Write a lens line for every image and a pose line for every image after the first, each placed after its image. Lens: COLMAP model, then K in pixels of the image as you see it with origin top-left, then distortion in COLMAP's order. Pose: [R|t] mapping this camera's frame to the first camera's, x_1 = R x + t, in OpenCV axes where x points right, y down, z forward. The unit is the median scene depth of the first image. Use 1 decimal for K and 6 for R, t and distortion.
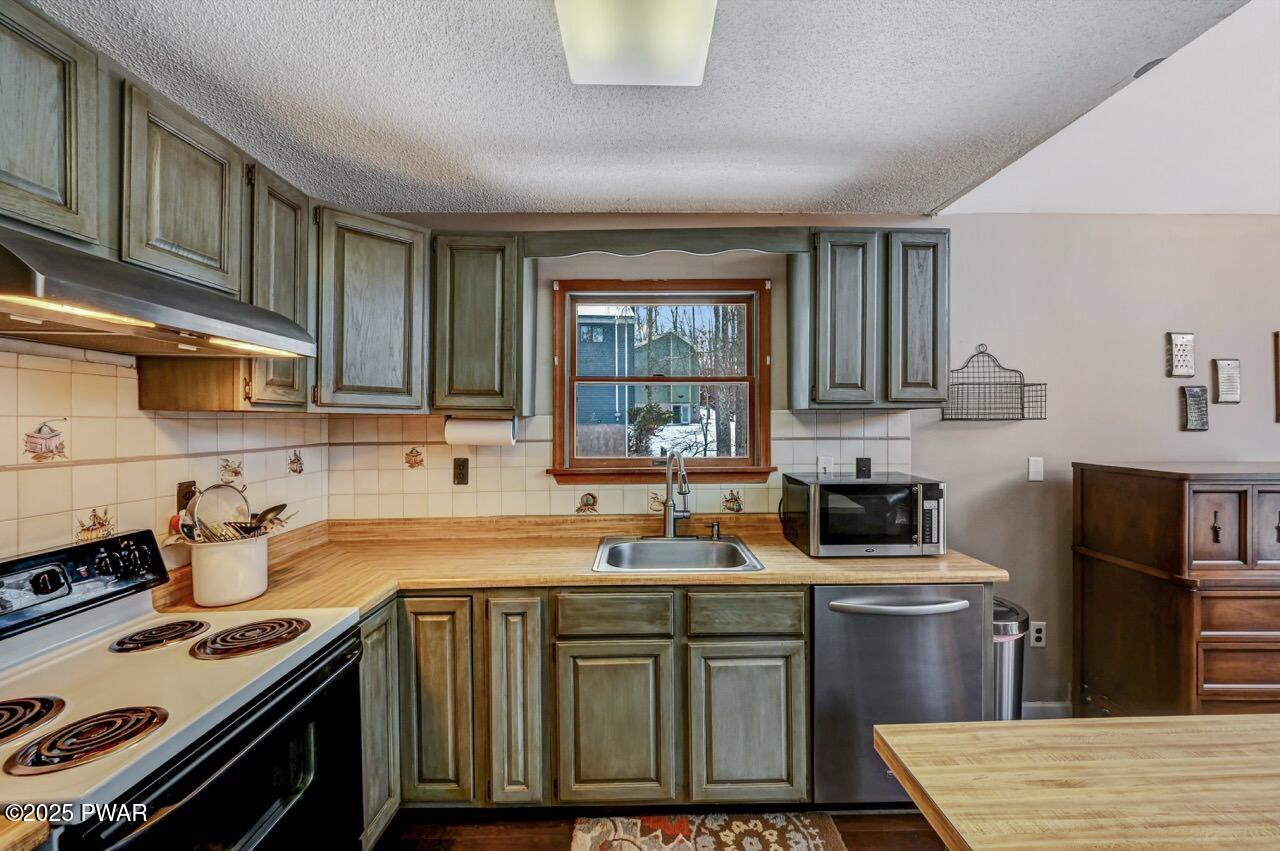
lens RADIAL K [[506.2, 0, 649.8], [0, 506.2, 417.0], [0, 0, 1]] dist [-0.000445, 0.000925]
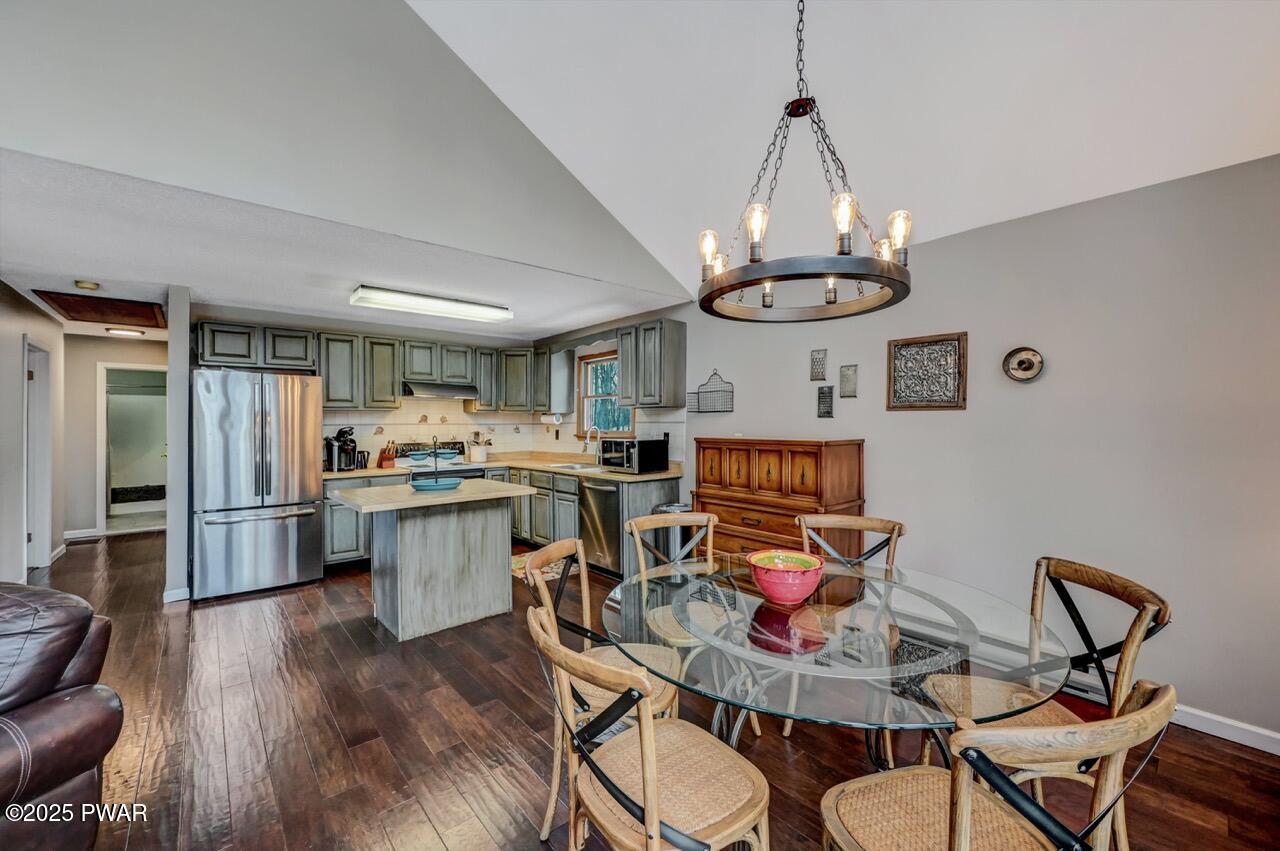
lens RADIAL K [[506.2, 0, 642.0], [0, 506.2, 422.7], [0, 0, 1]] dist [-0.000445, 0.000925]
pose [[0.643599, 0.002522, -0.765359, 2.193525], [0.007637, 0.999924, 0.009717, 0.028785], [0.765325, -0.012099, 0.643531, -0.384693]]
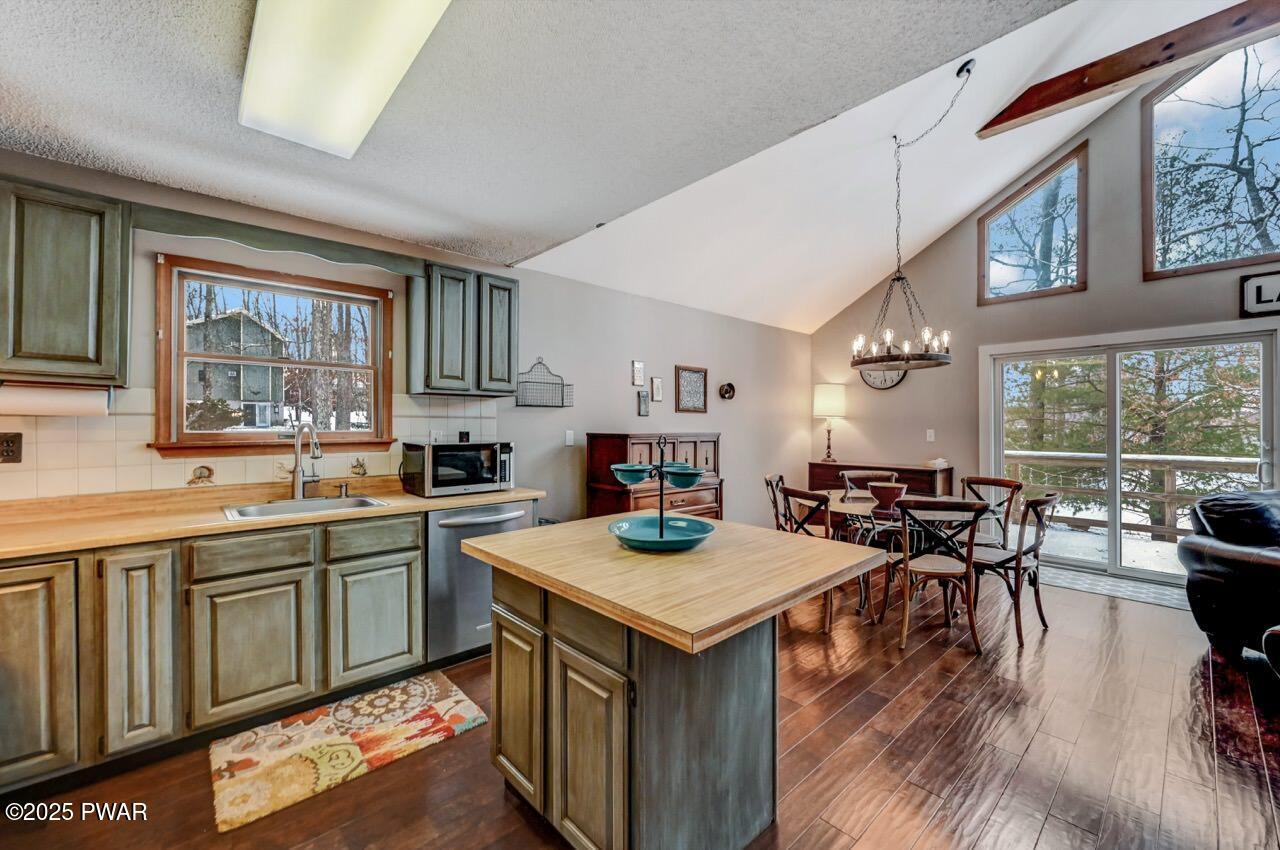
lens RADIAL K [[506.2, 0, 642.7], [0, 506.2, 429.6], [0, 0, 1]] dist [-0.000445, 0.000925]
pose [[0.750289, -0.001379, 0.661108, -0.152480], [-0.007119, 0.999923, 0.010165, 0.069063], [-0.661071, -0.012333, 0.750222, -0.434361]]
